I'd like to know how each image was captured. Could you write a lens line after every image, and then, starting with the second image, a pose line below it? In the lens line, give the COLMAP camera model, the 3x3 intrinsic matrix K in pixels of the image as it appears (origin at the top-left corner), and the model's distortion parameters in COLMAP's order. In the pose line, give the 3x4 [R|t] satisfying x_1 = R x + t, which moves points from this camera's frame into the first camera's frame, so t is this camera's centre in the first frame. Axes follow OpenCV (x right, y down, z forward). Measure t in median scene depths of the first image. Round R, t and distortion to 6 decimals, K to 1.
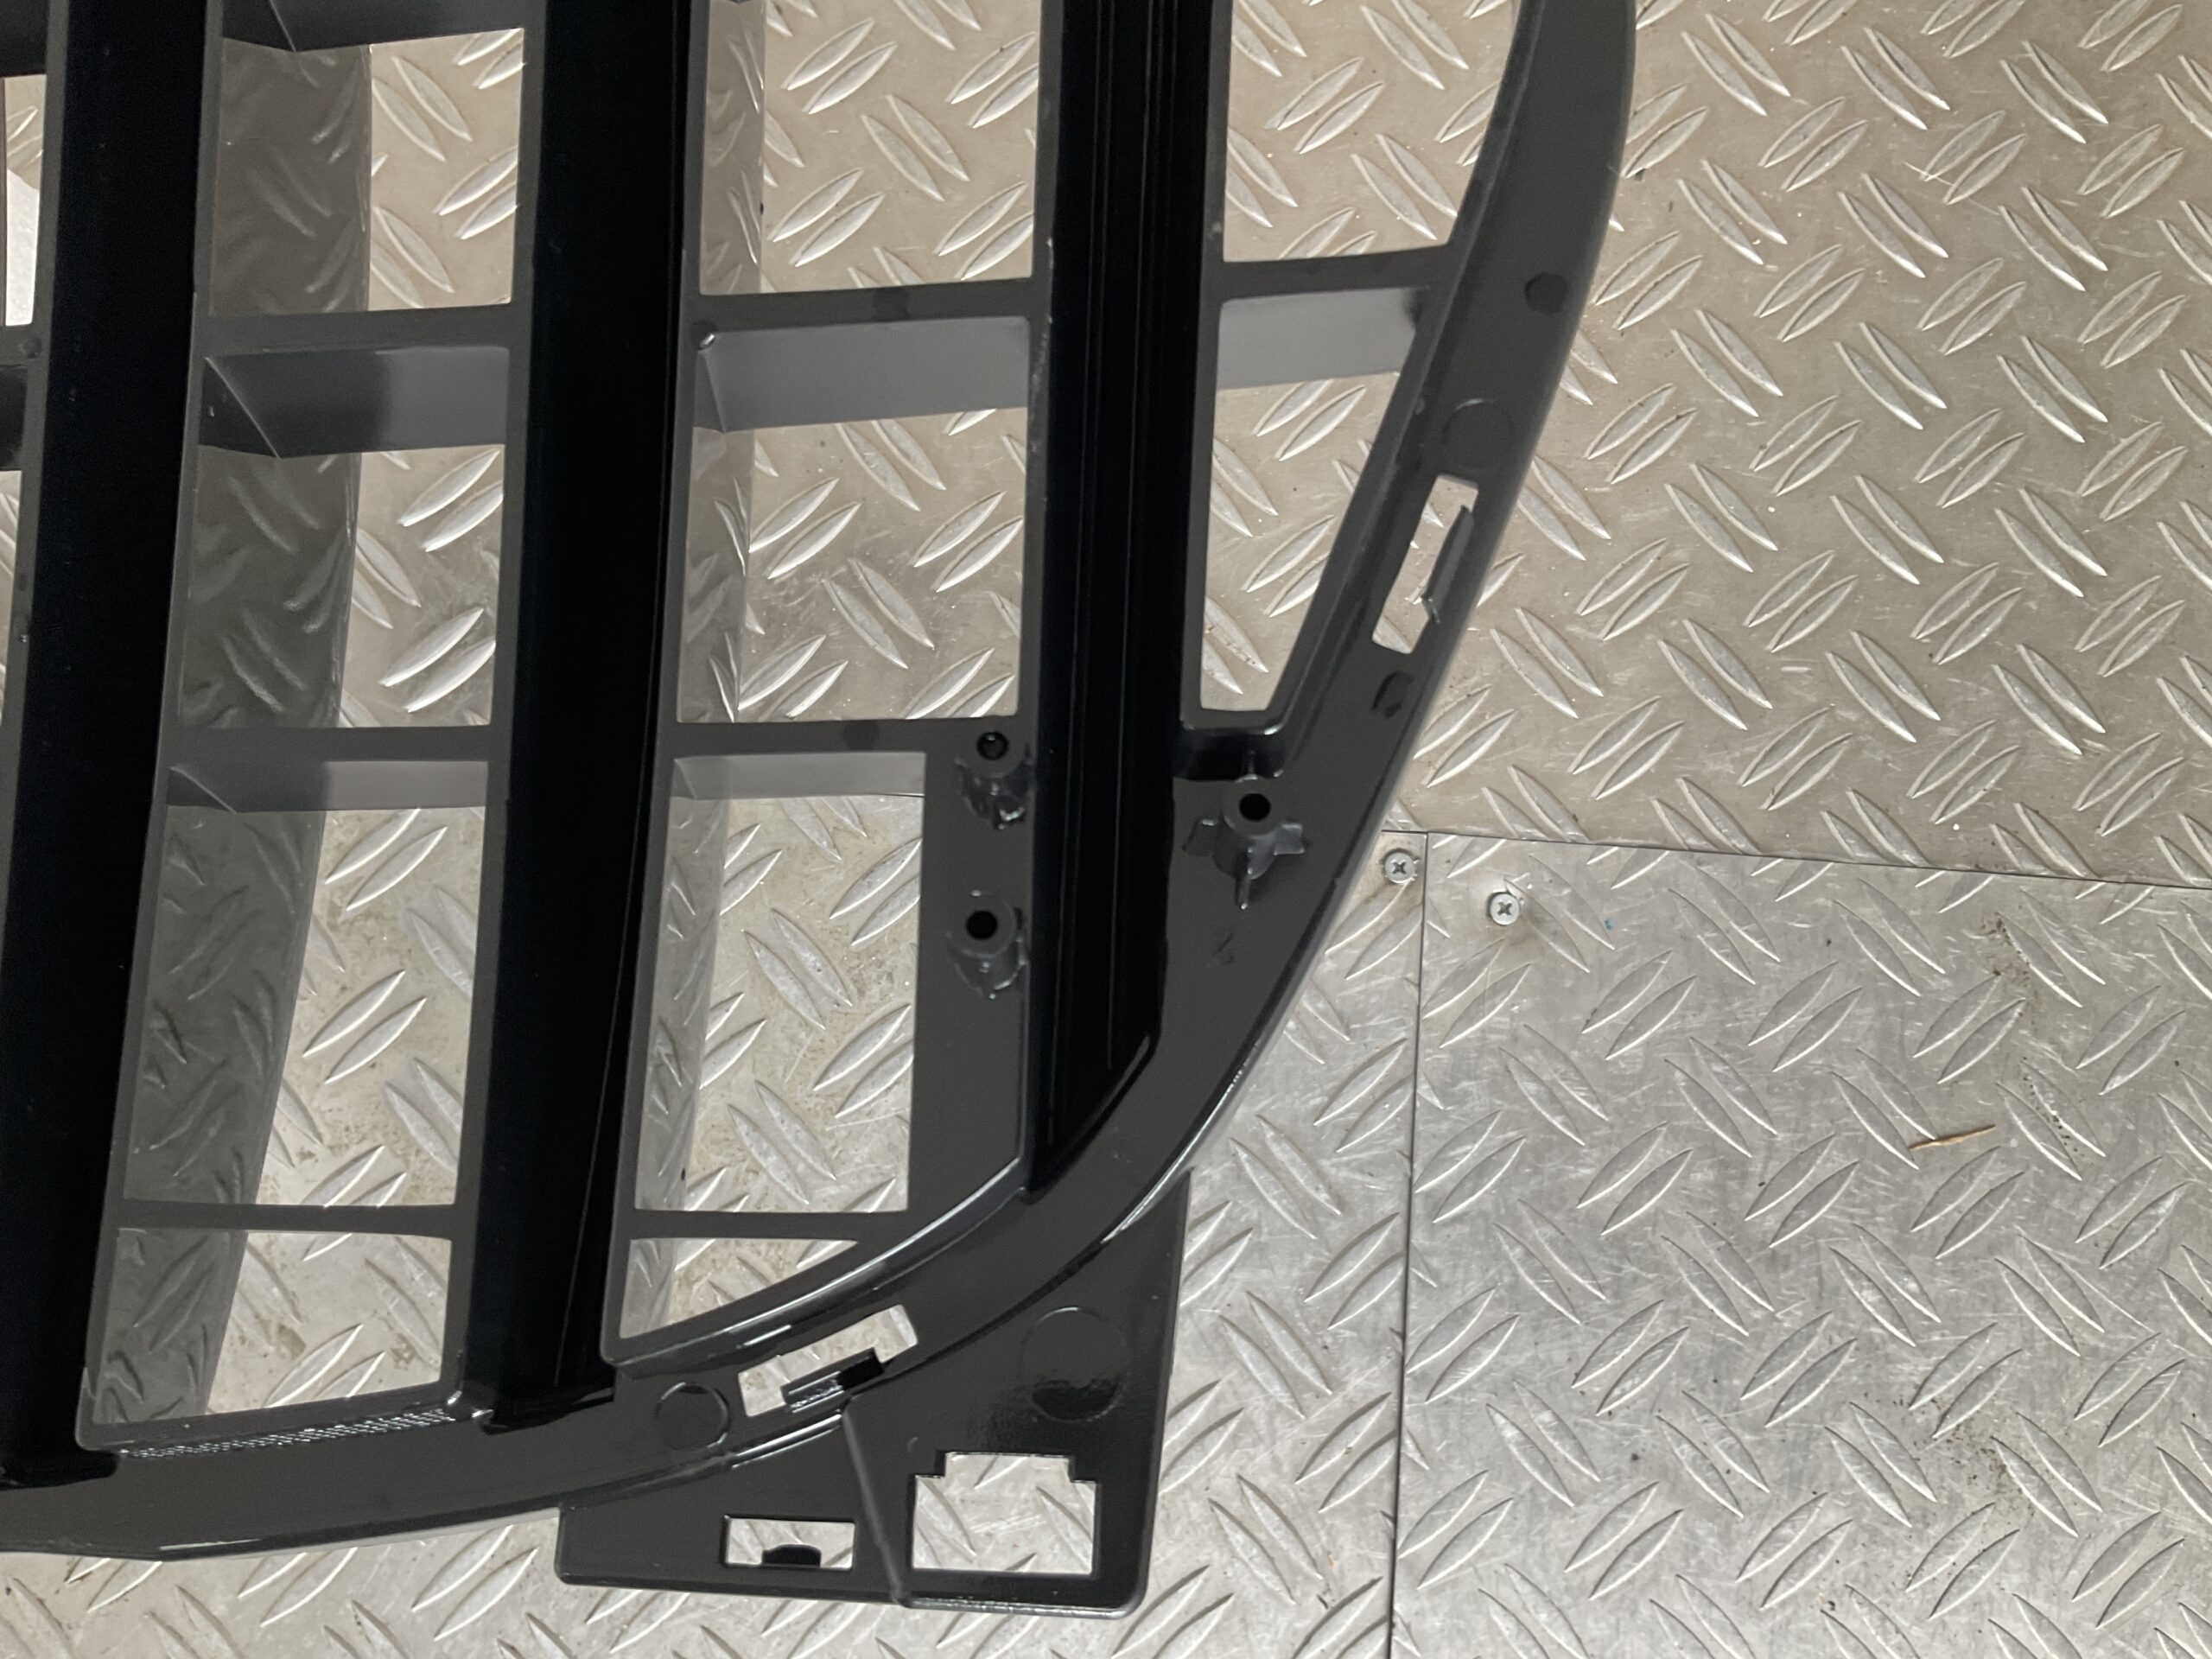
lens RADIAL K [[1874.8, 0, 1114.2], [0, 1874.8, 817.2], [0, 0, 1]] dist [0.083176, -0.180019]
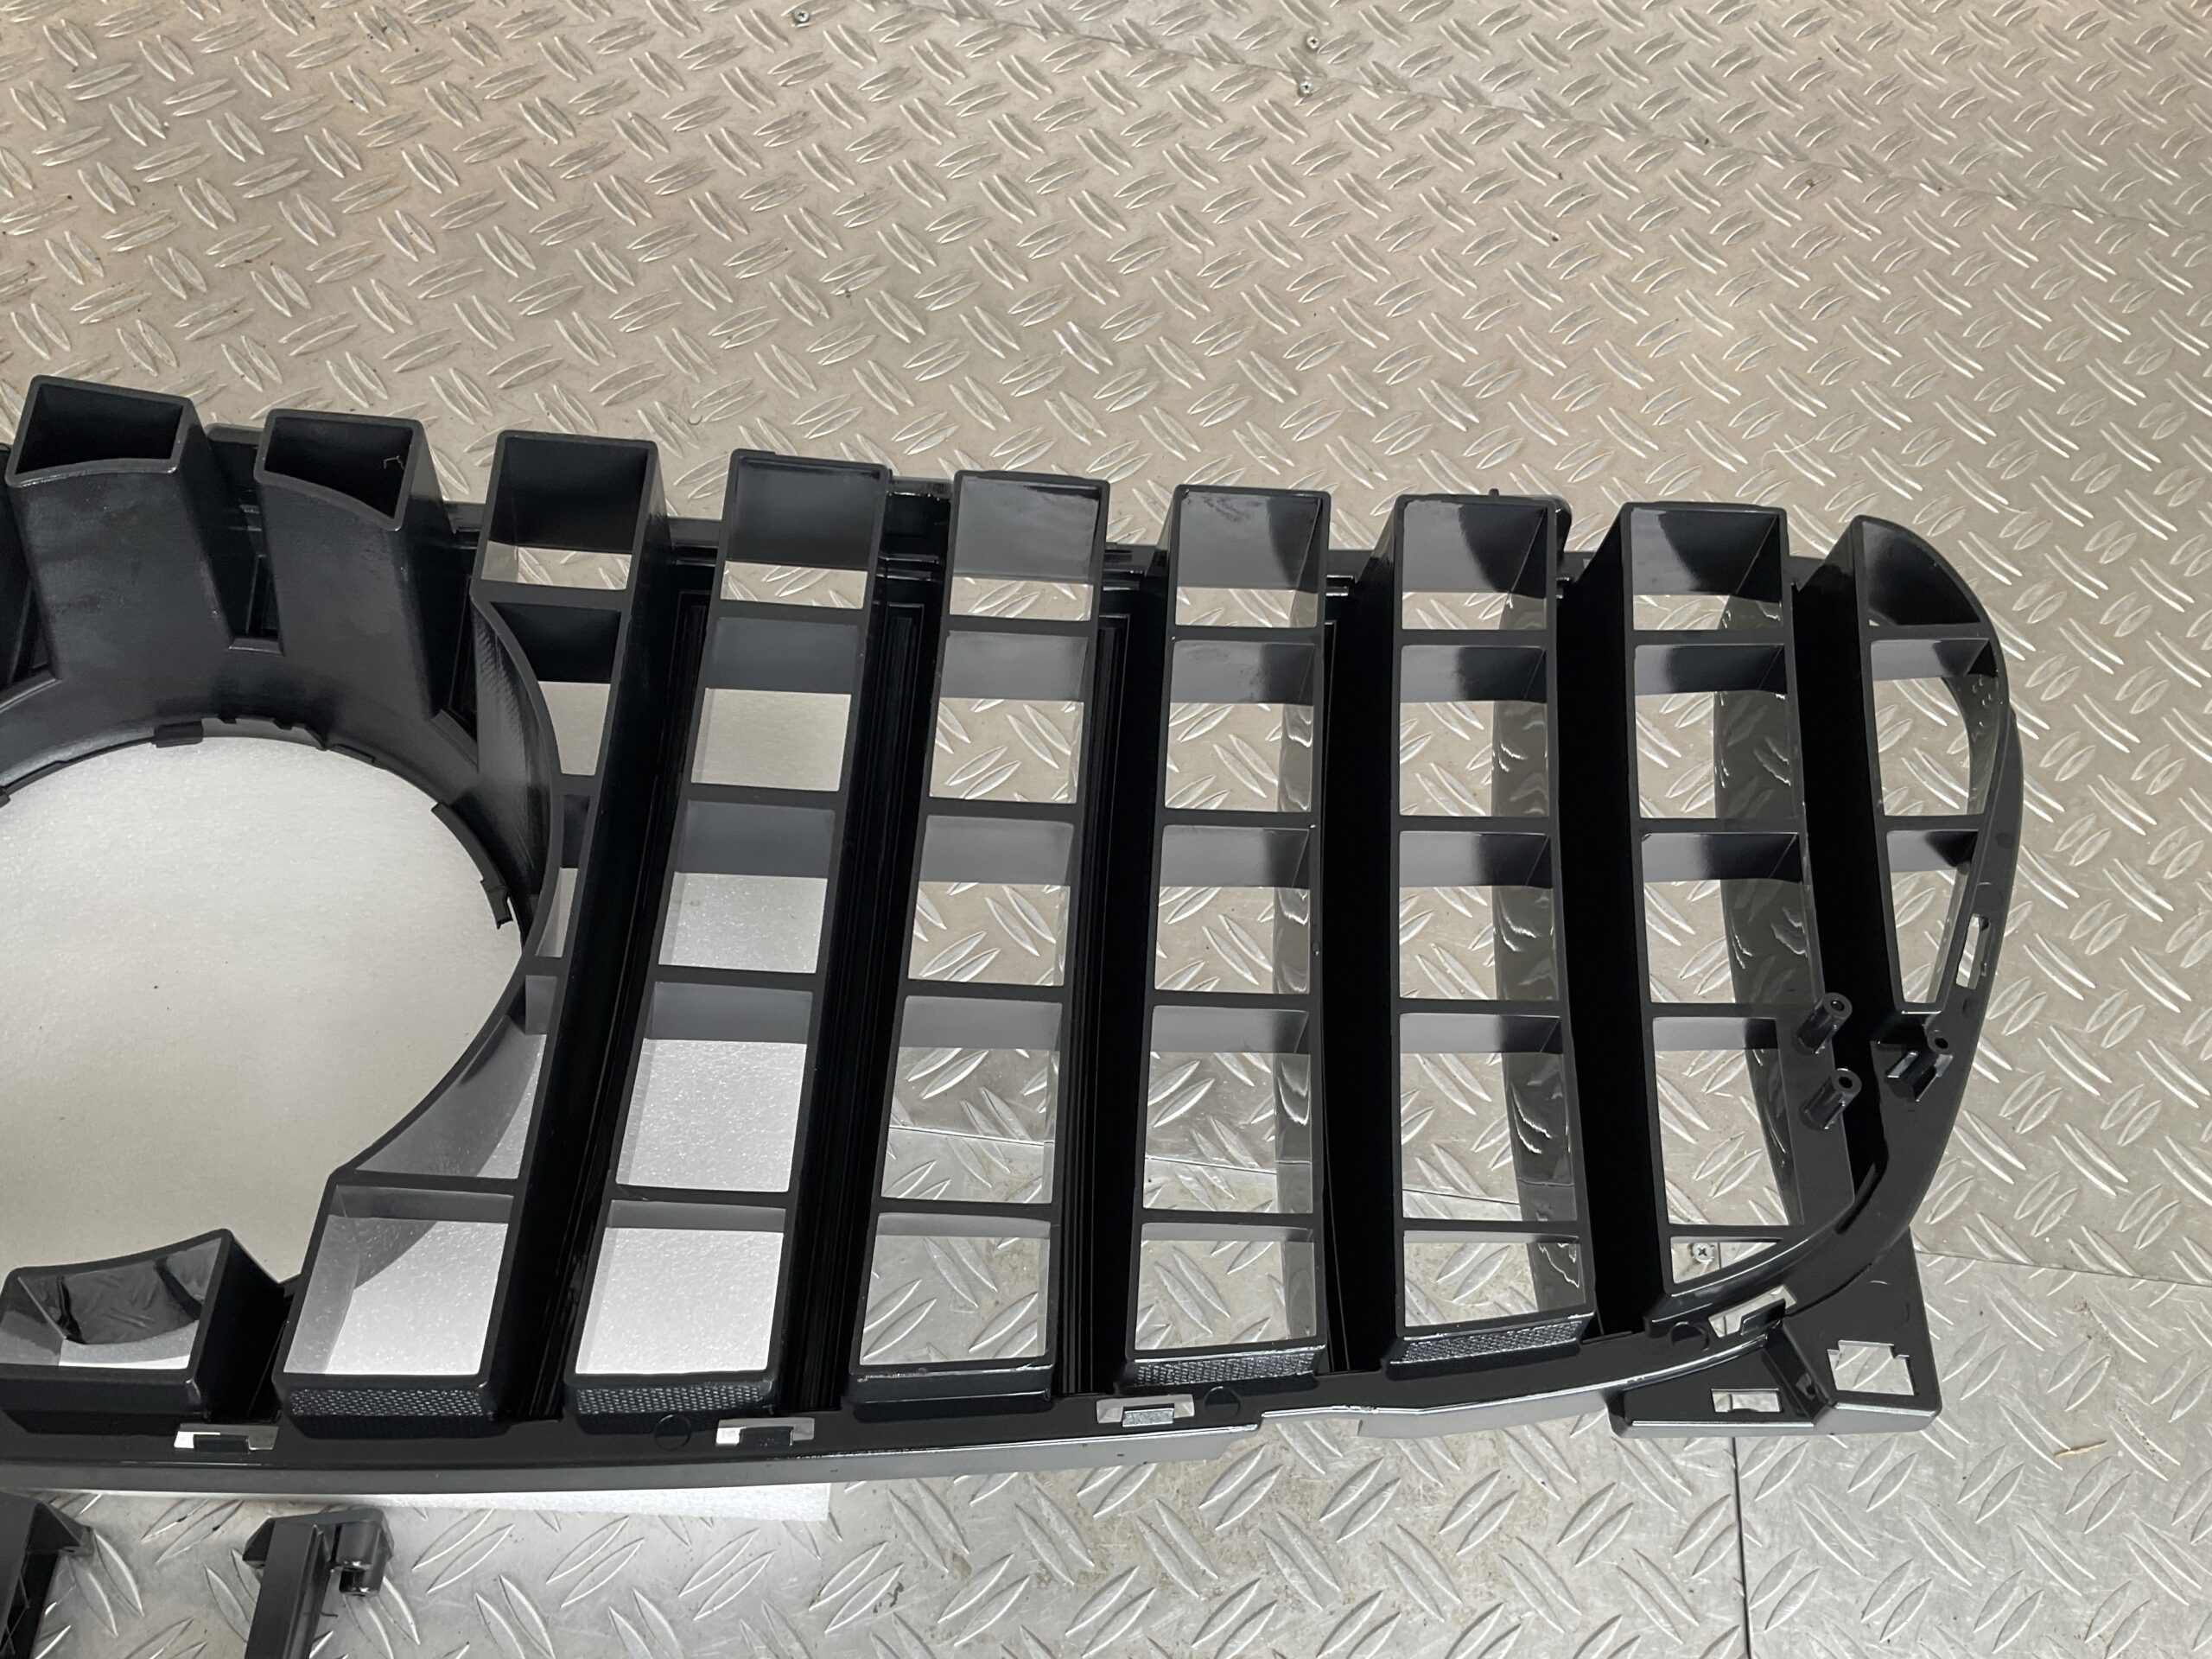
lens RADIAL K [[1876.4, 0, 1106.6], [0, 1876.4, 820.4], [0, 0, 1]] dist [-0.000045, -0.012739]
pose [[0.992831, 0.062213, 0.102061, -0.490975], [-0.023508, 0.938826, -0.343590, 0.229710], [-0.117193, 0.338727, 0.933557, -0.439178]]
